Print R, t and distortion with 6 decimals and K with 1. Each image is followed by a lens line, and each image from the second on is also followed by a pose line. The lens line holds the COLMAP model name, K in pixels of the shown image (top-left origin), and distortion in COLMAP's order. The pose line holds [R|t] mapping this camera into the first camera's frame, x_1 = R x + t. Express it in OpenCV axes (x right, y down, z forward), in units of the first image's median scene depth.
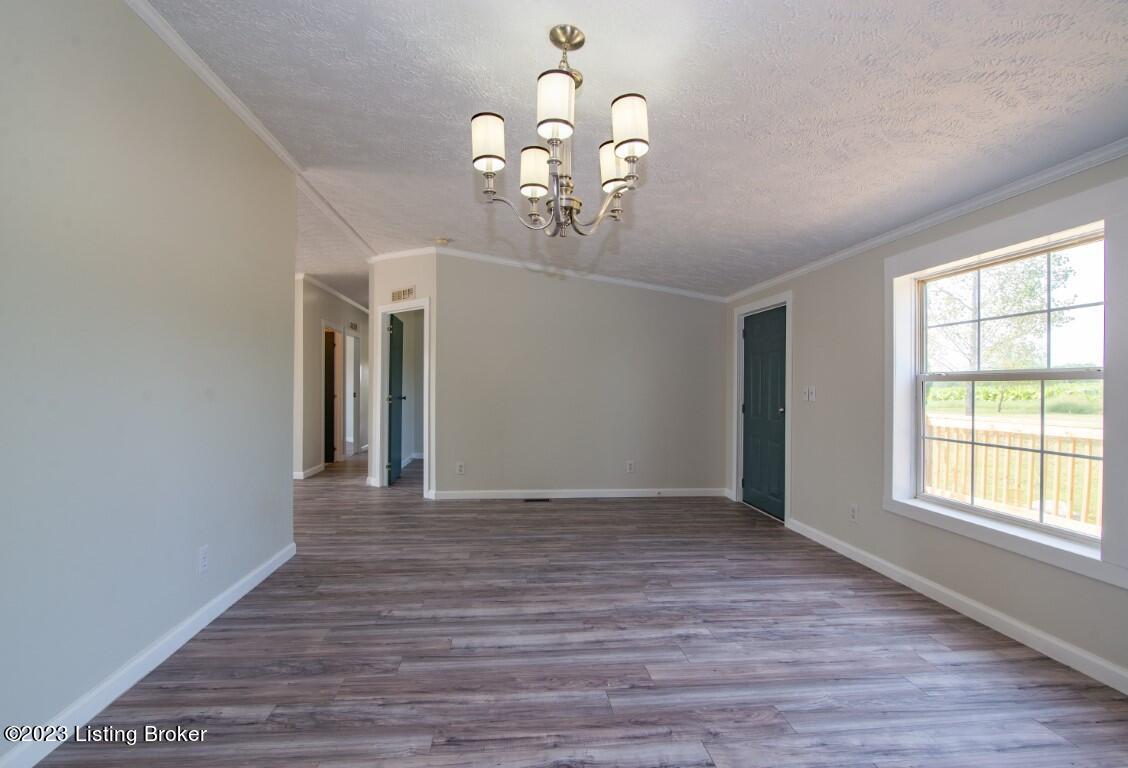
lens RADIAL K [[577.6, 0, 564.0], [0, 577.6, 384.0], [0, 0, 1]] dist [-0.003025, -0.000188]
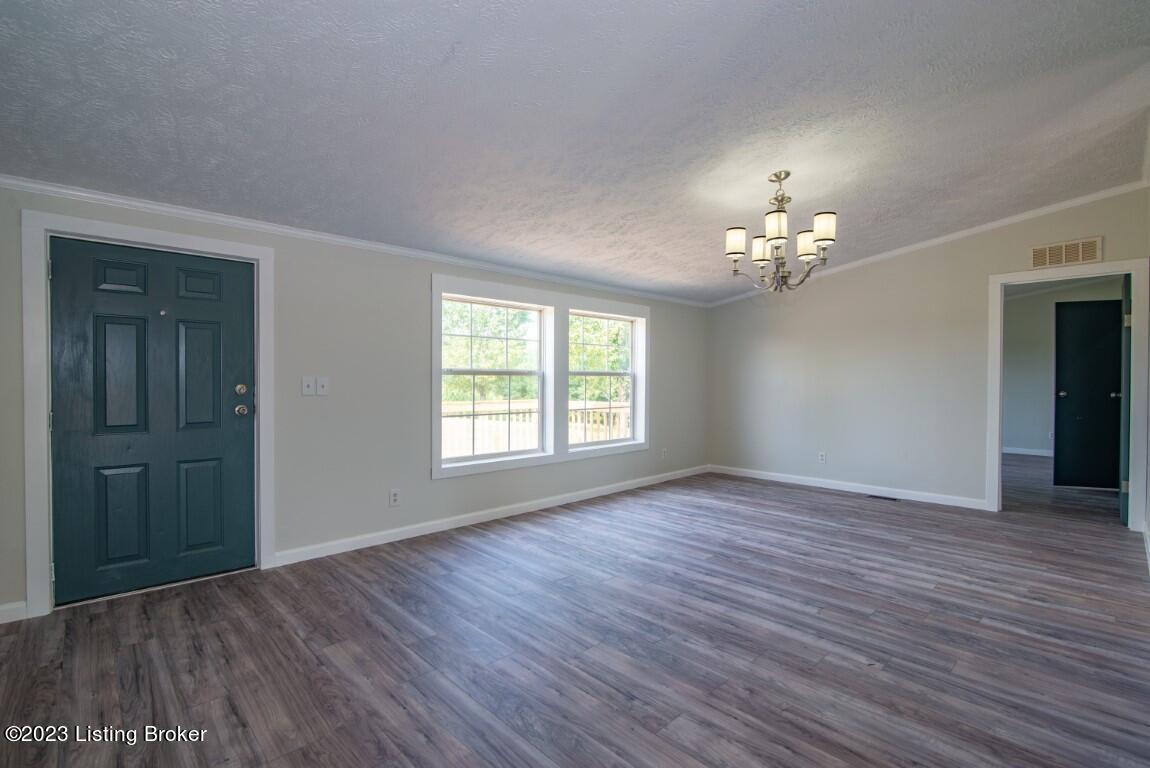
lens RADIAL K [[528.5, 0, 573.2], [0, 528.5, 385.5], [0, 0, 1]] dist [-0.018930, 0.000265]
pose [[-0.629847, -0.007932, 0.776679, -0.621674], [-0.005530, 0.999968, 0.005728, 0.013192], [-0.776700, -0.000688, -0.629871, 1.839500]]
